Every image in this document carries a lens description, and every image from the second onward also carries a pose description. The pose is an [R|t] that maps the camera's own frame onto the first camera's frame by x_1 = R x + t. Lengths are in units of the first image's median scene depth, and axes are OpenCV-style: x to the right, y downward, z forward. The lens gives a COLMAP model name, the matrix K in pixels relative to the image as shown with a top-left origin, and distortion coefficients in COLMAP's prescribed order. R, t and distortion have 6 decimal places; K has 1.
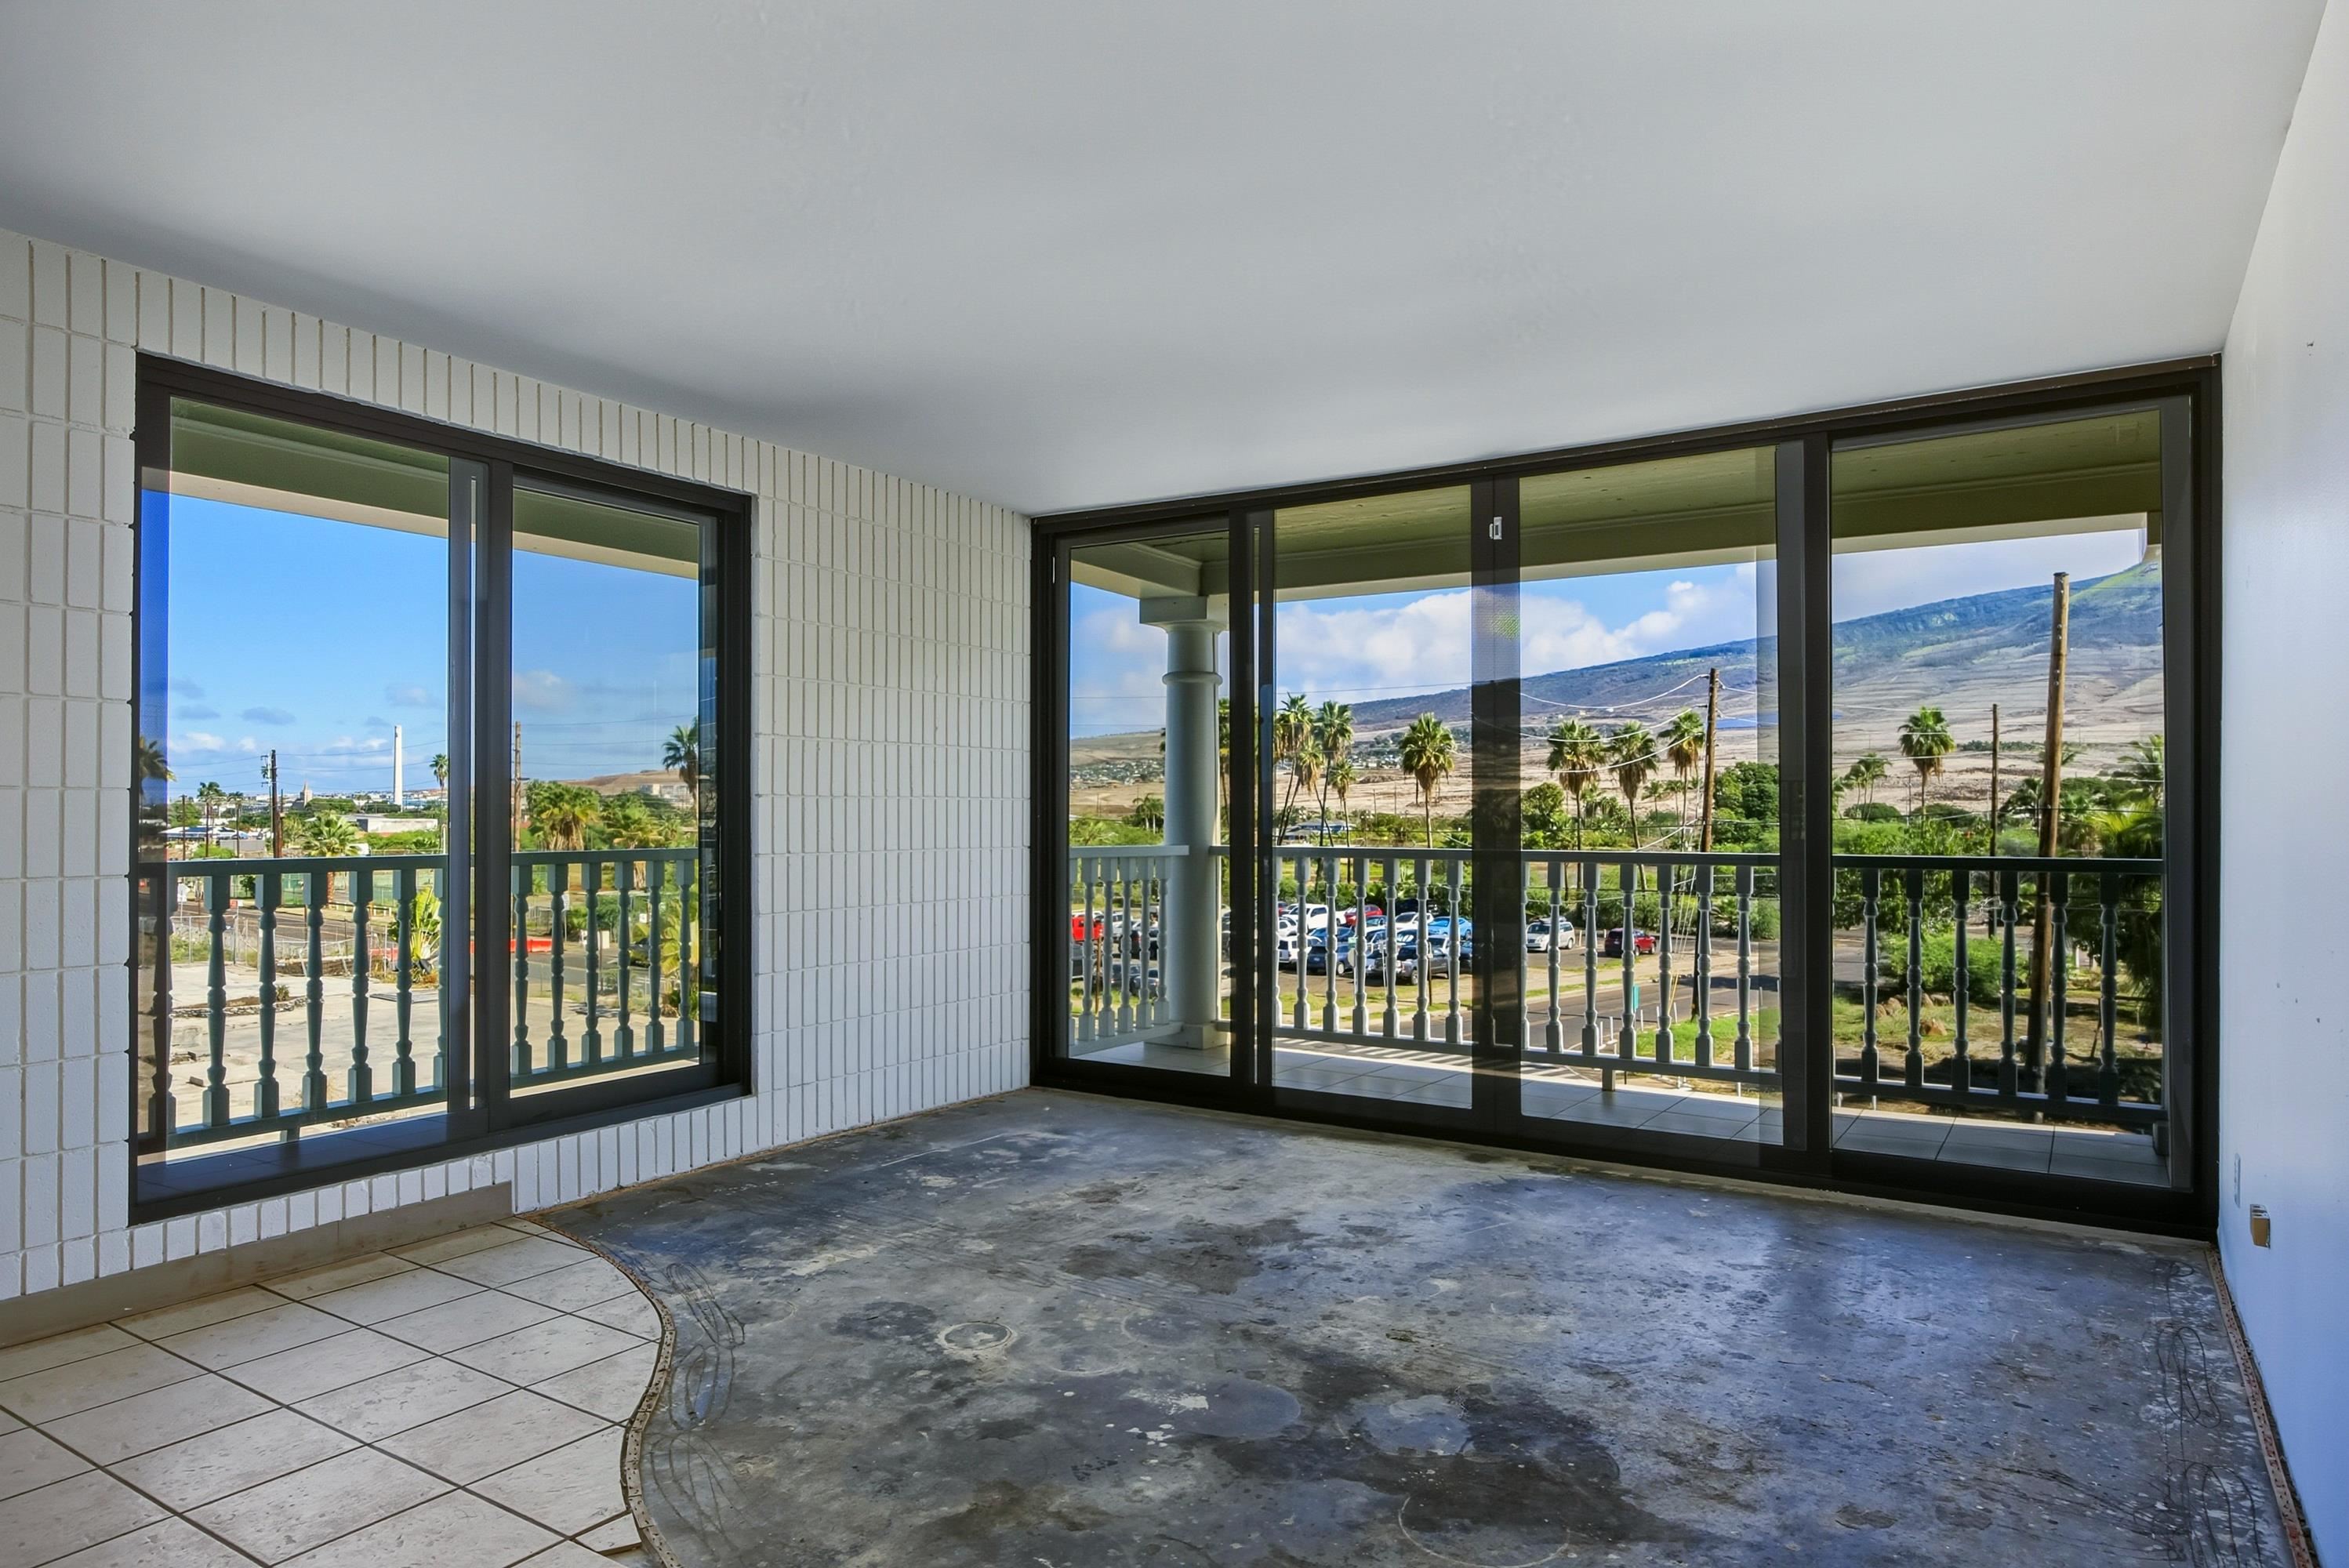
lens RADIAL K [[1427.3, 0, 1178.9], [0, 1427.3, 796.8], [0, 0, 1]] dist [-0.023012, 0.023939]
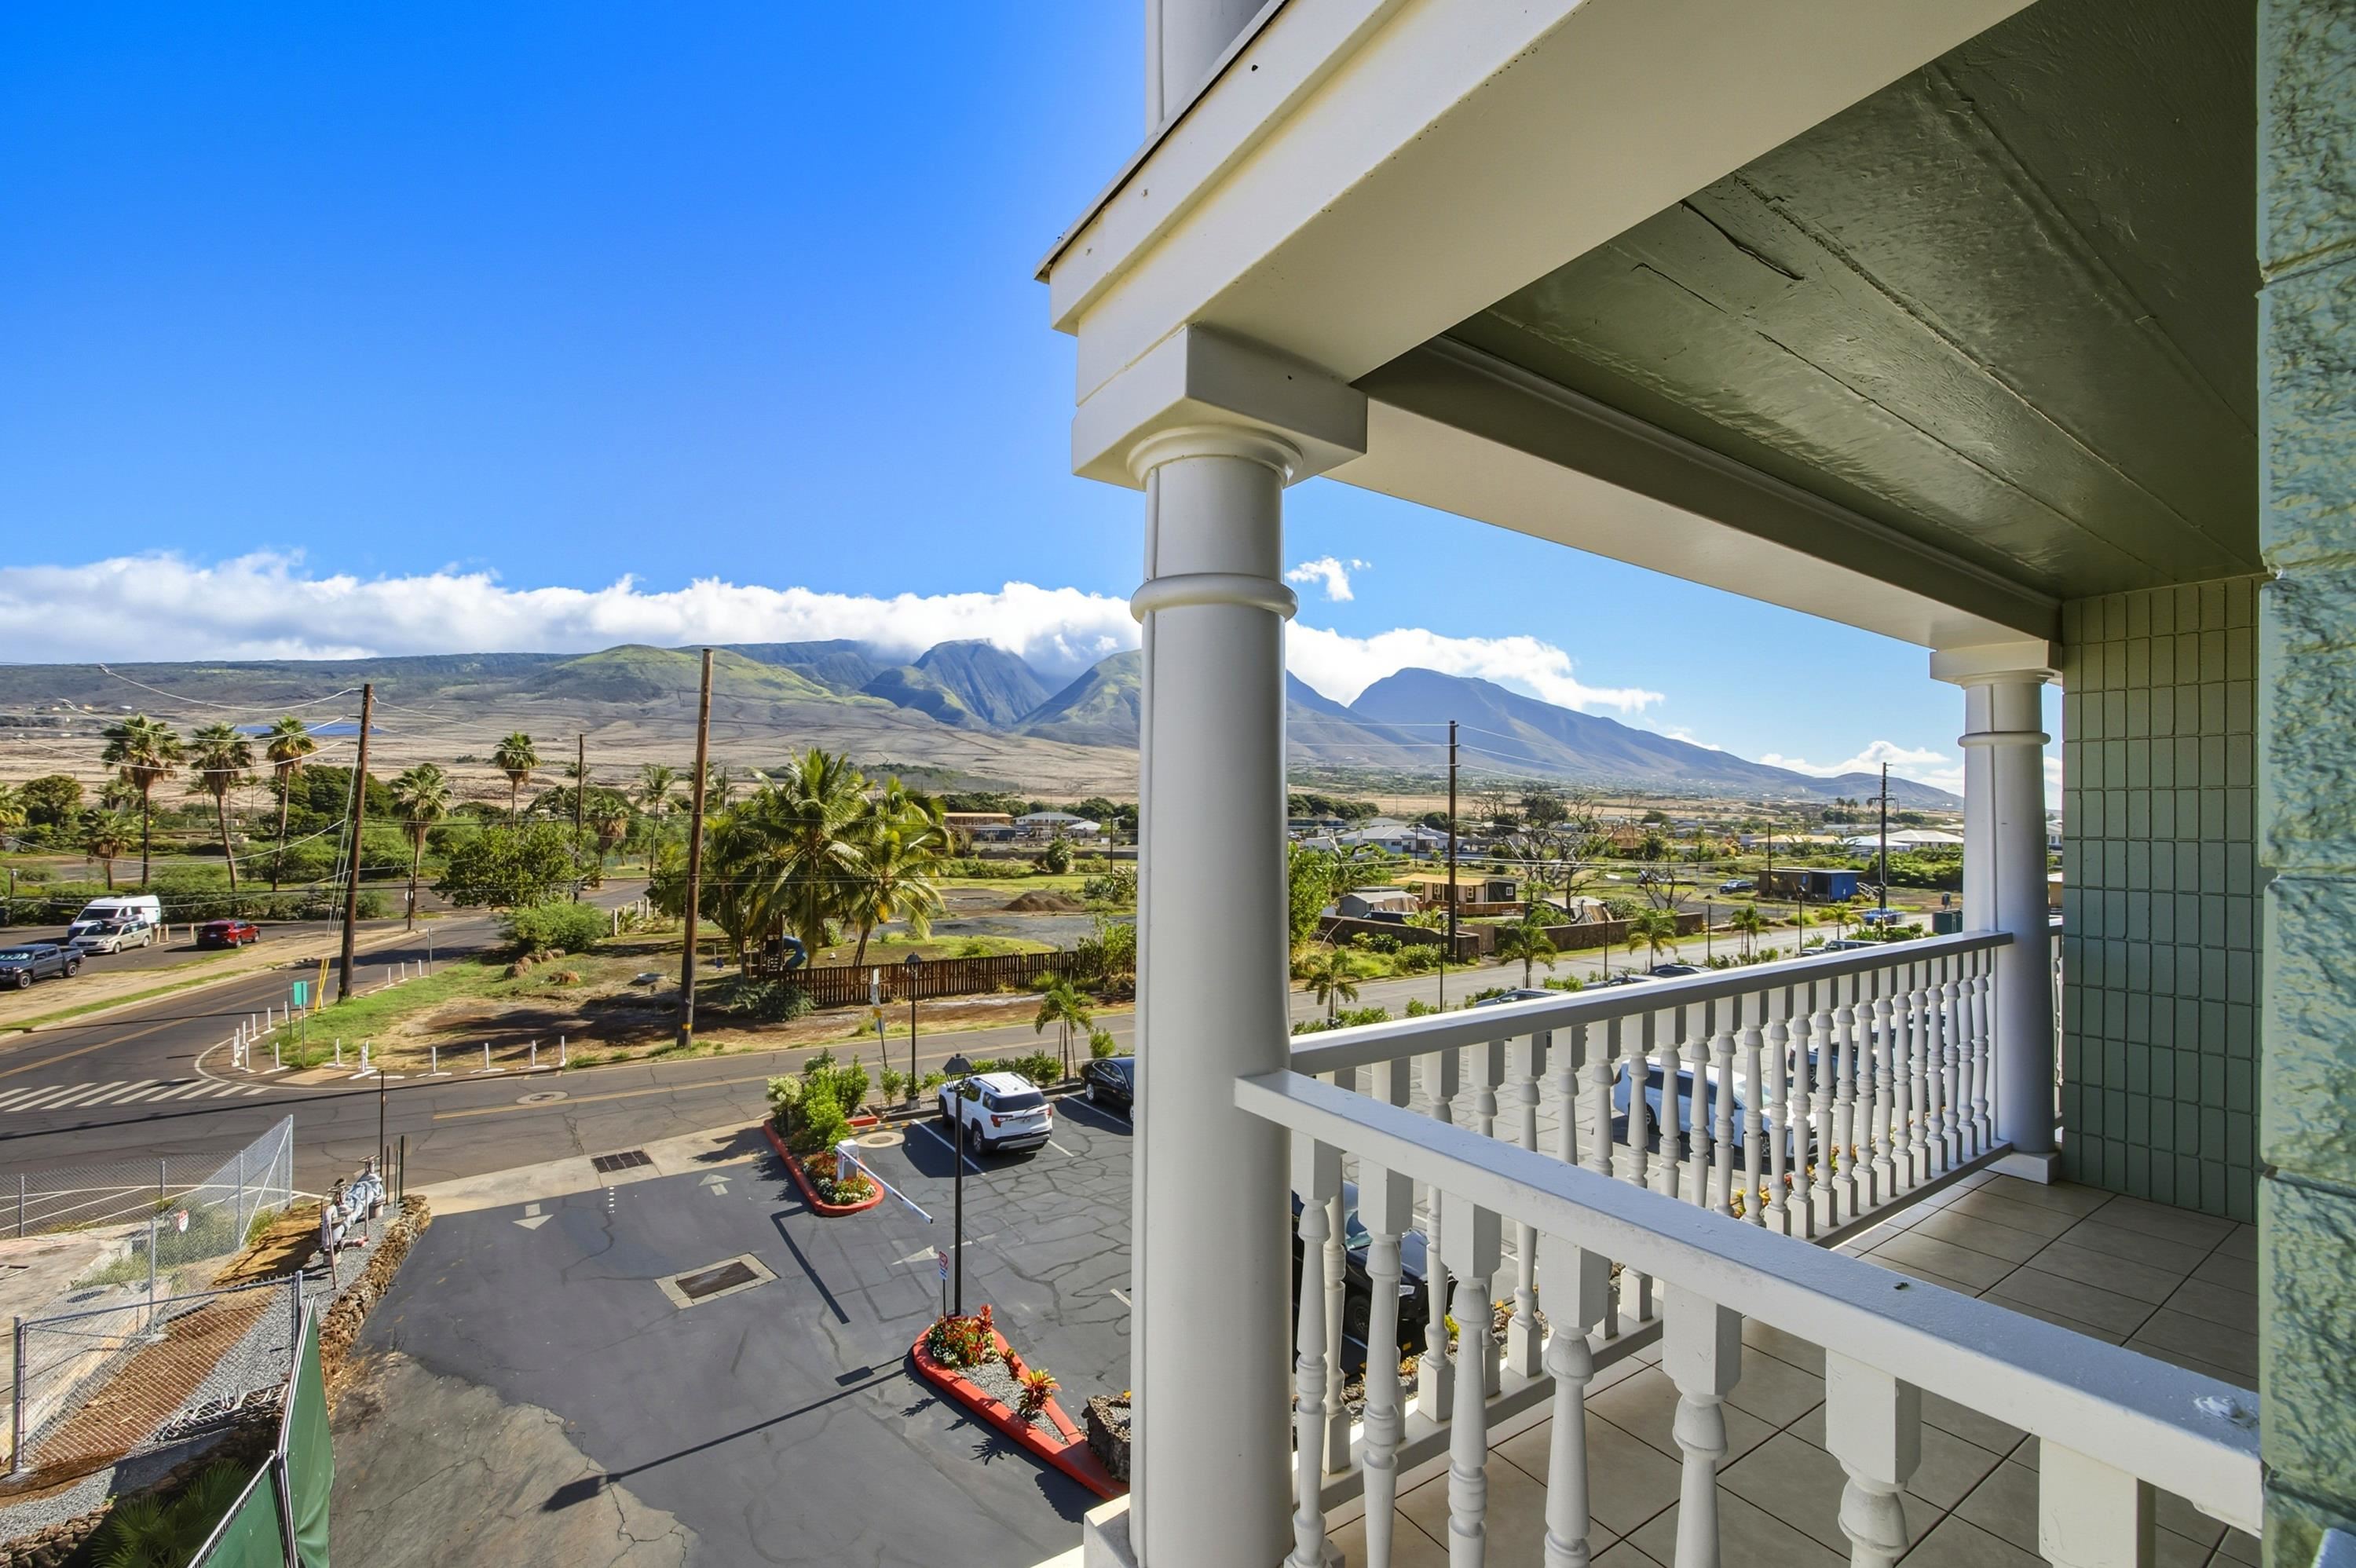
lens RADIAL K [[950.1, 0, 1179.8], [0, 950.1, 808.7], [0, 0, 1]] dist [-0.031904, 0.011848]
pose [[0.412845, 0.009905, 0.910747, -0.386877], [-0.019979, 0.999799, -0.001817, -0.049571], [-0.910582, -0.017446, 0.412960, 1.635136]]
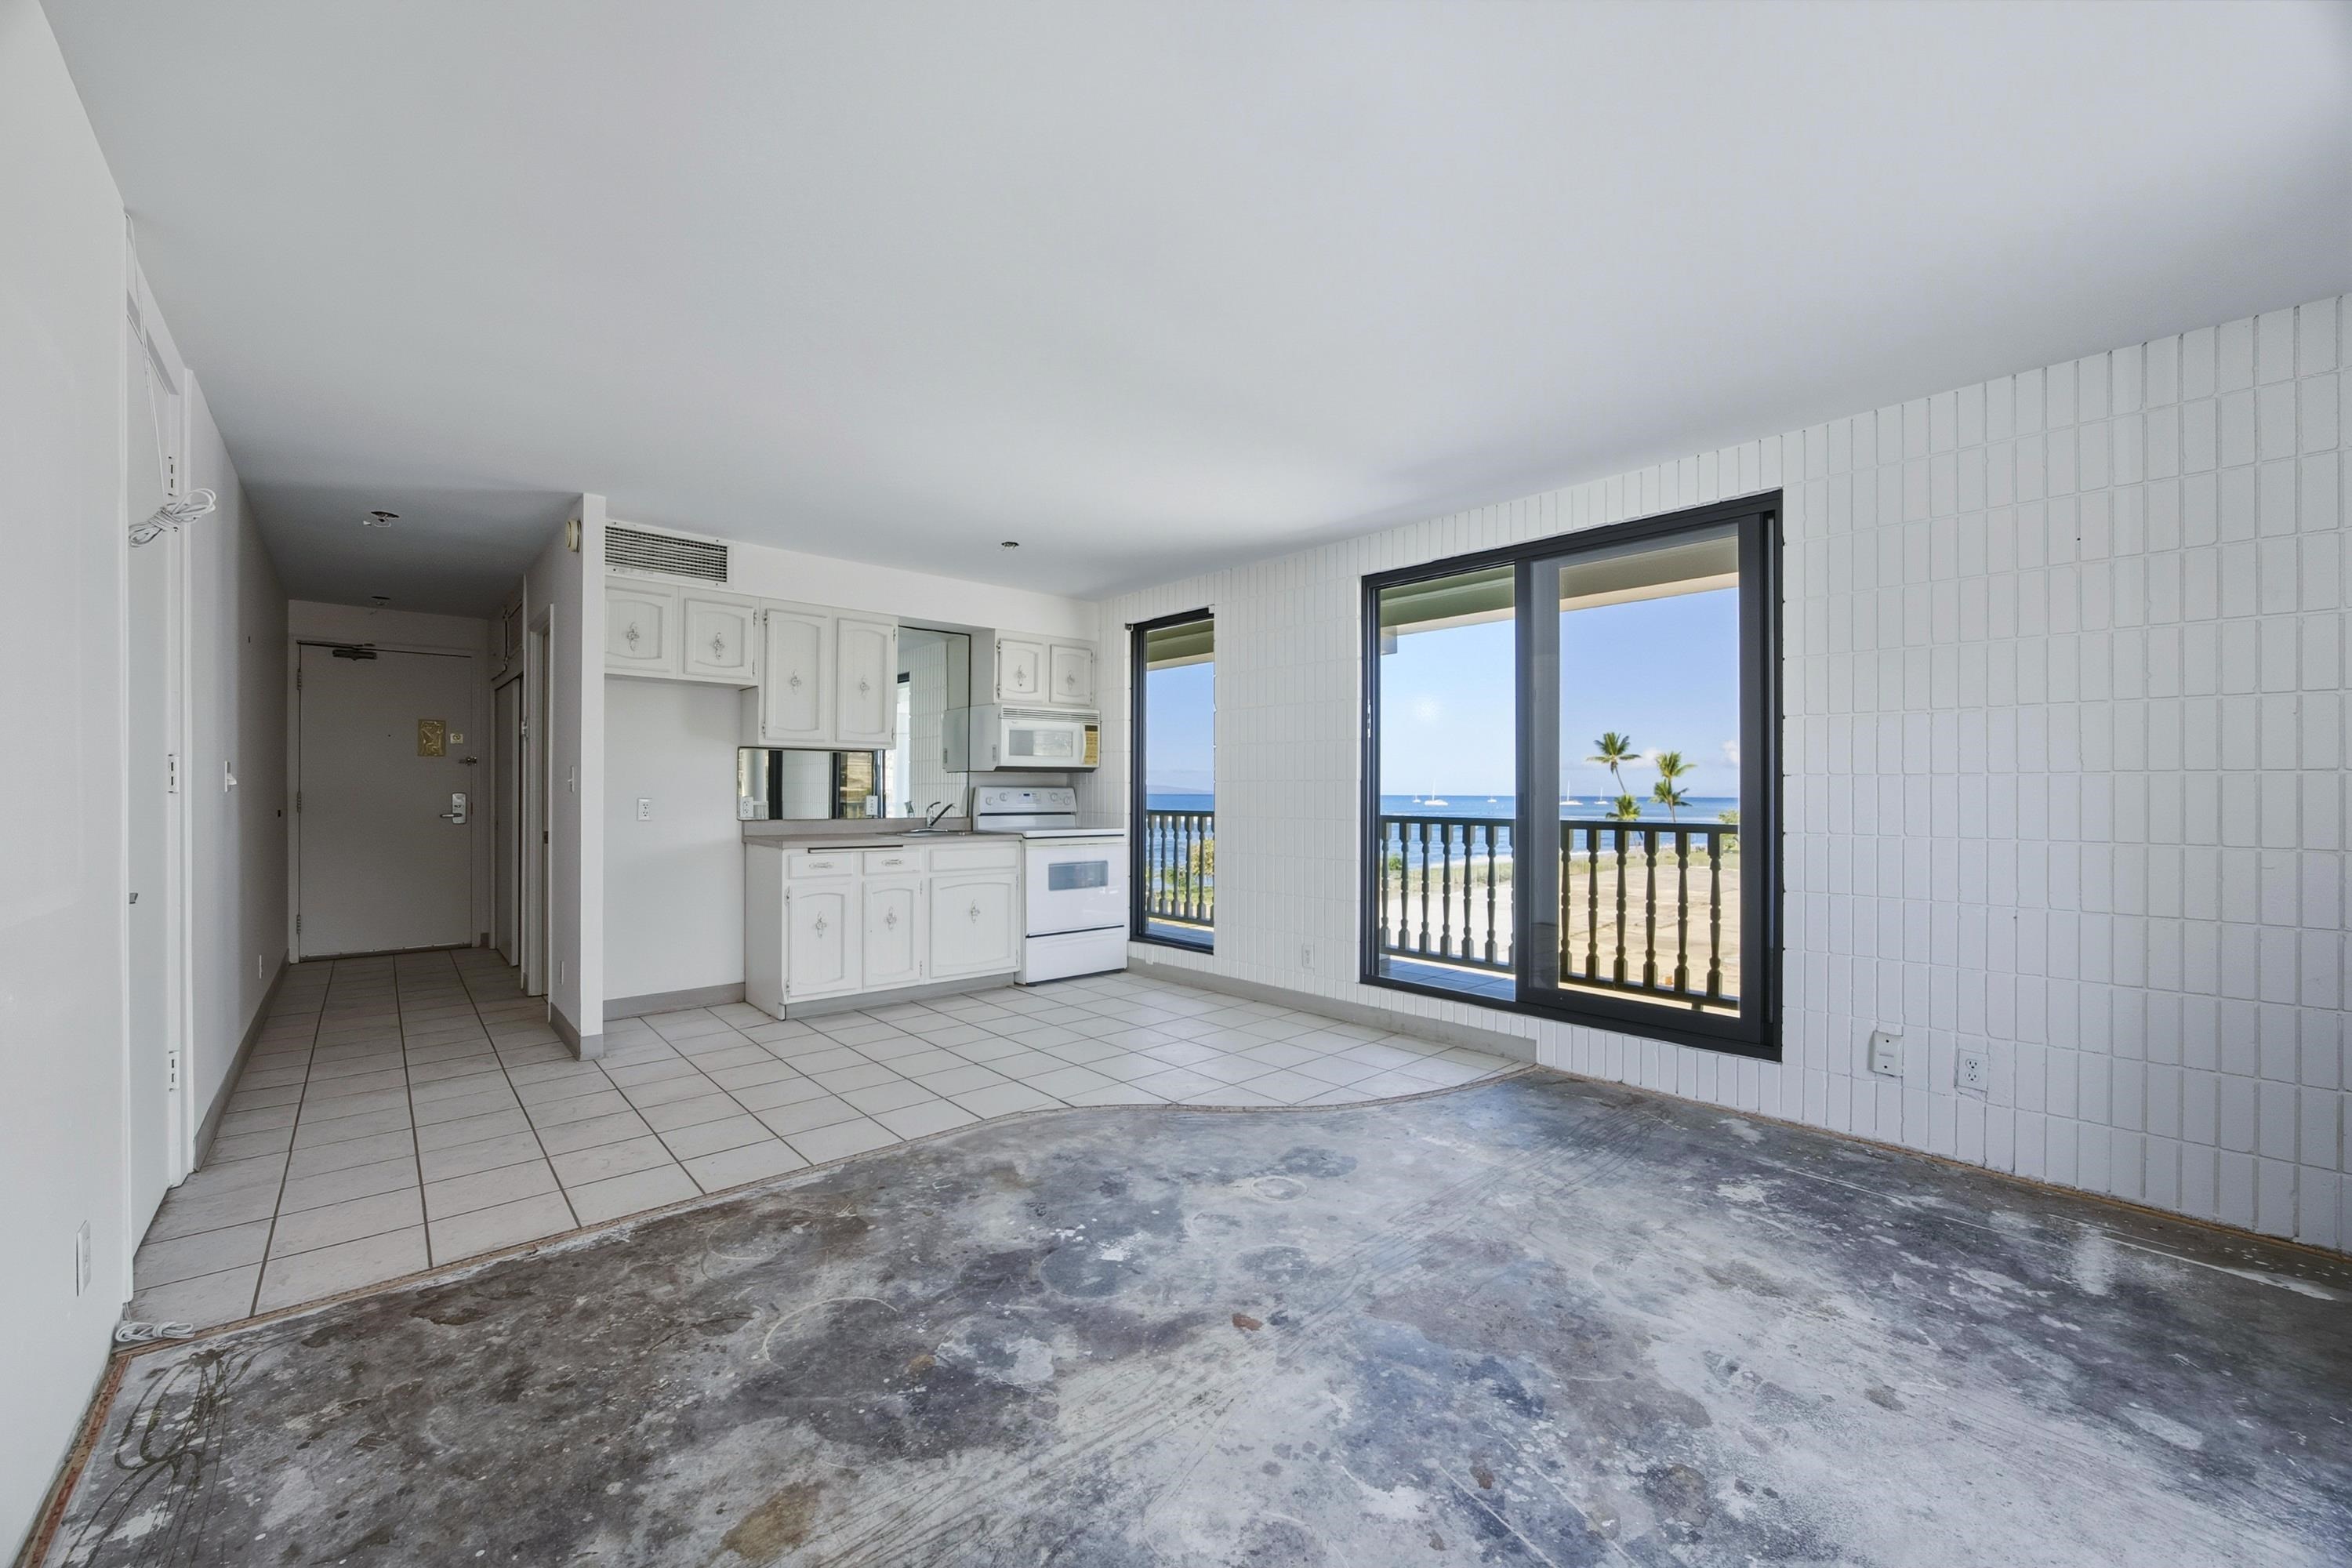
lens RADIAL K [[908.0, 0, 1176.9], [0, 908.0, 793.4], [0, 0, 1]] dist [-0.029303, 0.010135]
pose [[-0.263904, -0.000092, -0.964549, 0.535154], [0.005839, 0.999982, -0.001692, 0.011338], [0.964531, -0.006078, -0.263898, 0.881826]]
